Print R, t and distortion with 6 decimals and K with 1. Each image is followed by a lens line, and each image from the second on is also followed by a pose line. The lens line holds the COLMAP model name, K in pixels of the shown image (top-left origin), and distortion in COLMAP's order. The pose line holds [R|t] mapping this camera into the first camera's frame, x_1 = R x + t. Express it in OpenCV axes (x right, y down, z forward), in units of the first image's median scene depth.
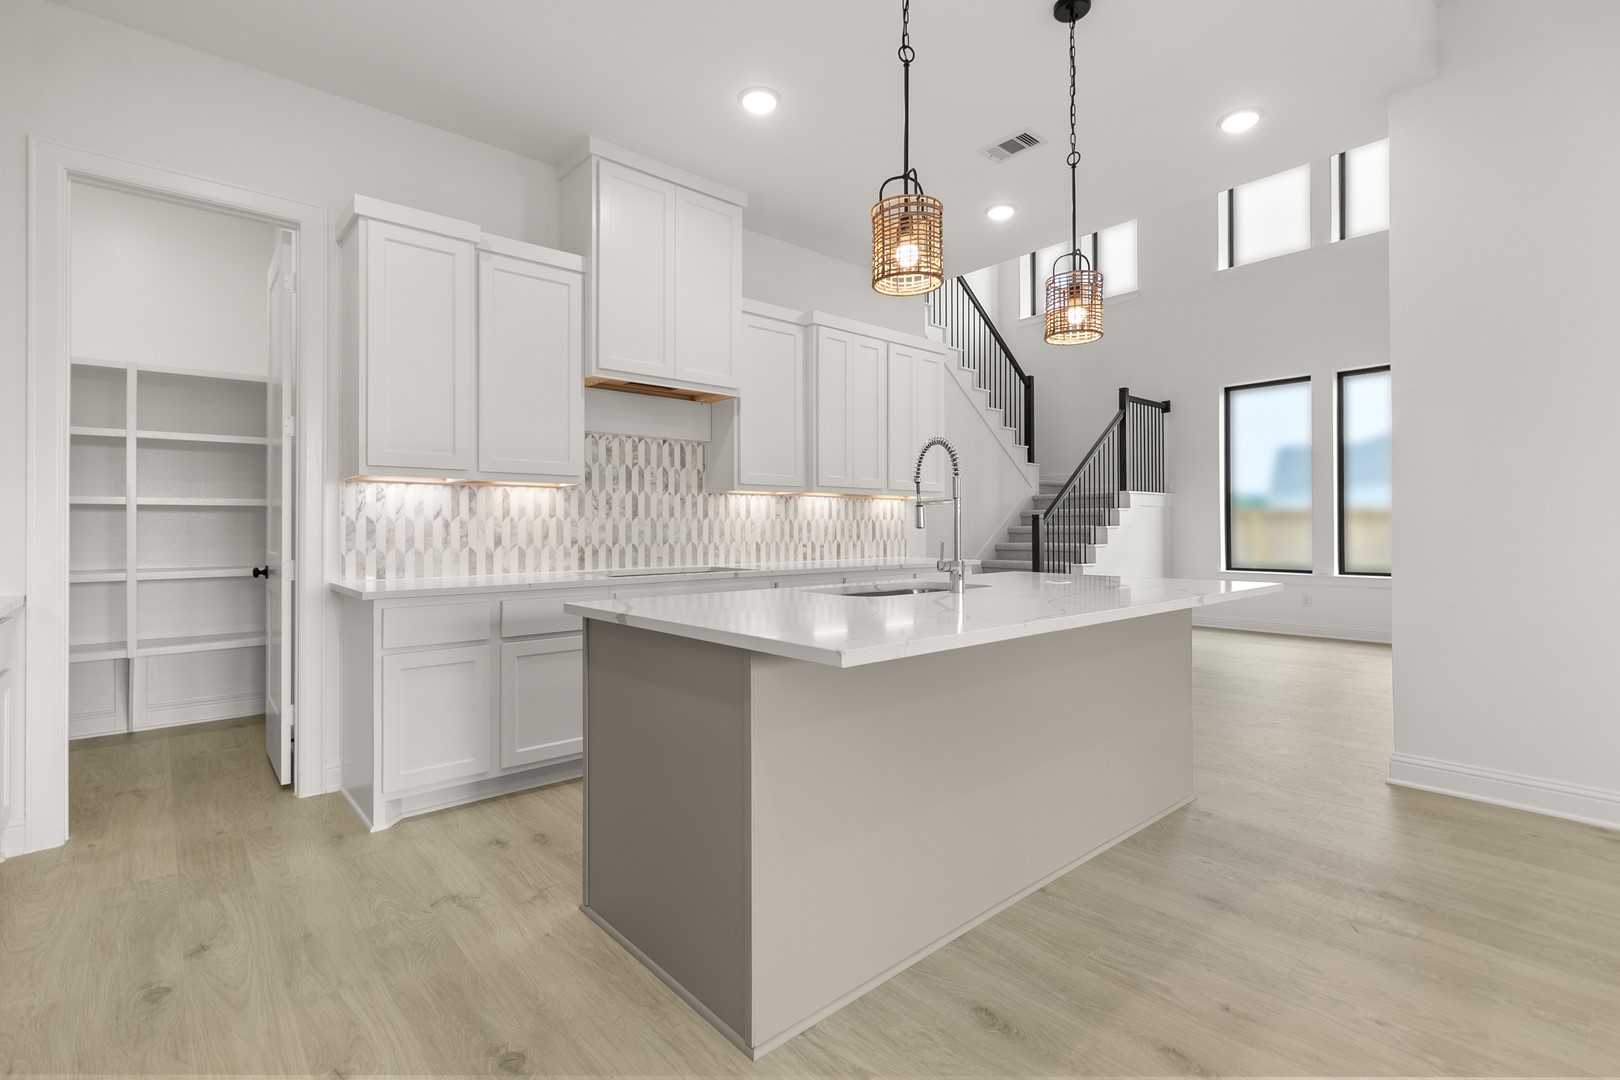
lens RADIAL K [[759.3, 0, 807.0], [0, 759.3, 521.6], [0, 0, 1]] dist [0.007311, -0.001246]
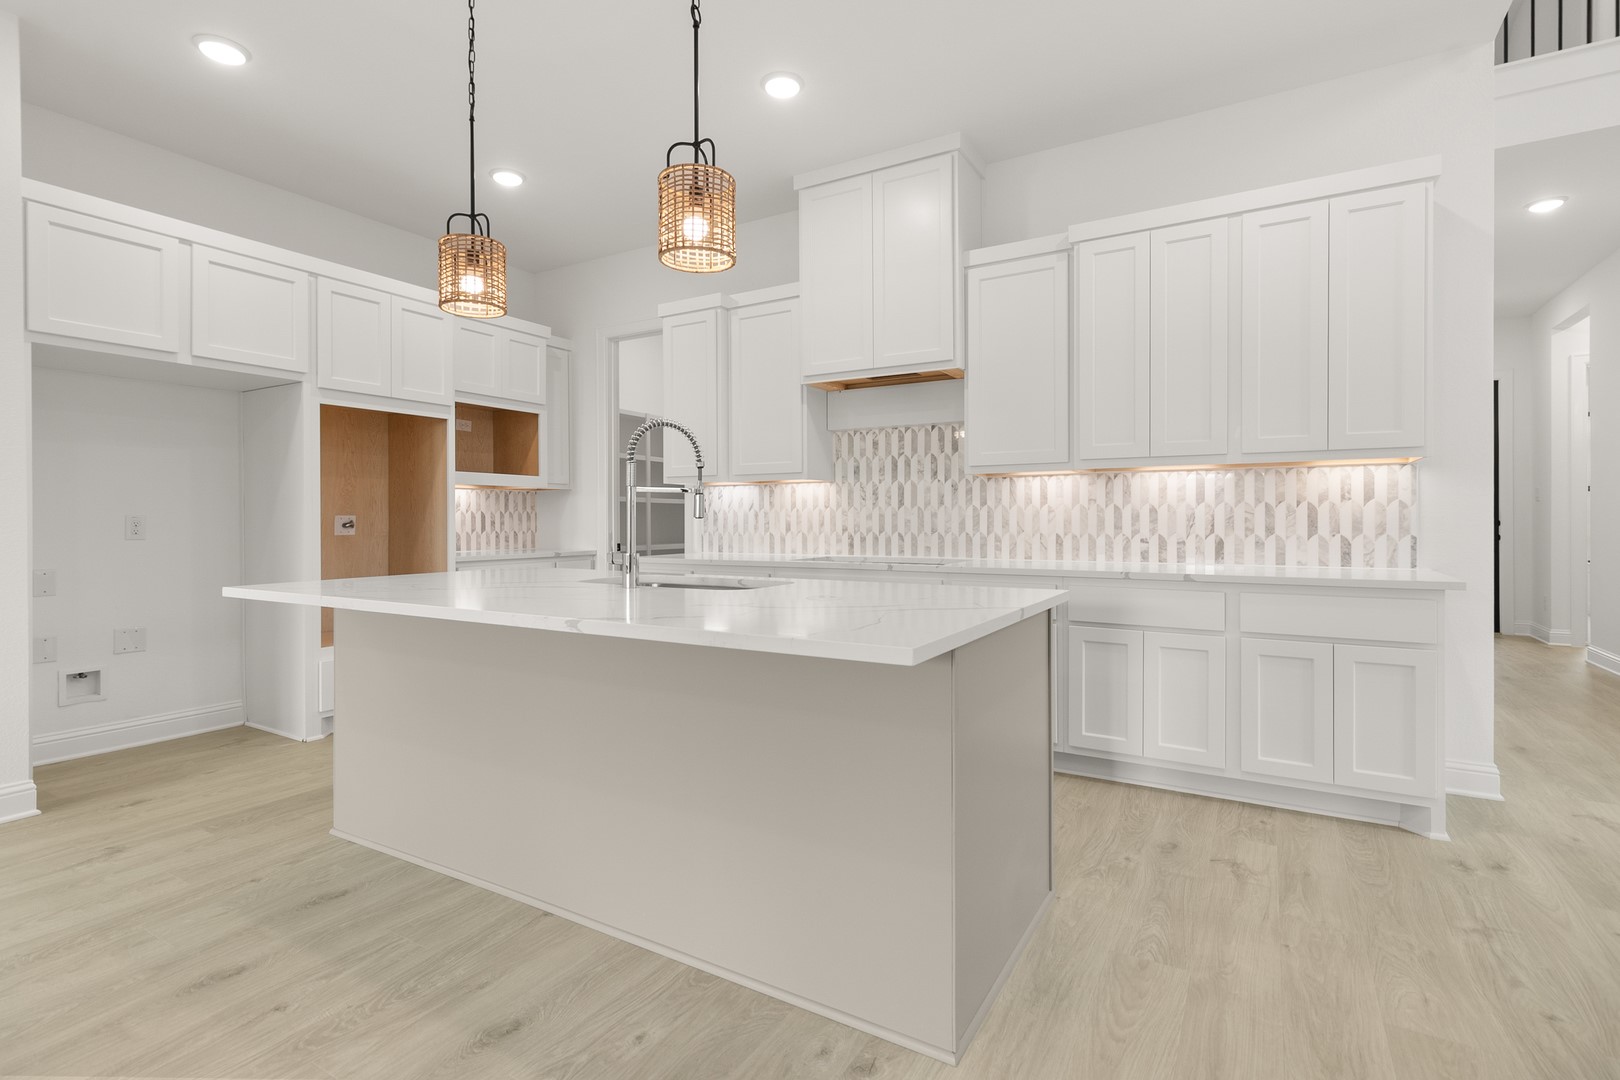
lens RADIAL K [[759.3, 0, 797.2], [0, 759.3, 521.5], [0, 0, 1]] dist [0.007311, -0.001246]
pose [[0.306568, 0.006086, -0.951829, 0.716561], [0.011896, 0.999877, 0.010224, 0.002486], [0.951774, -0.014457, 0.306458, 0.570113]]
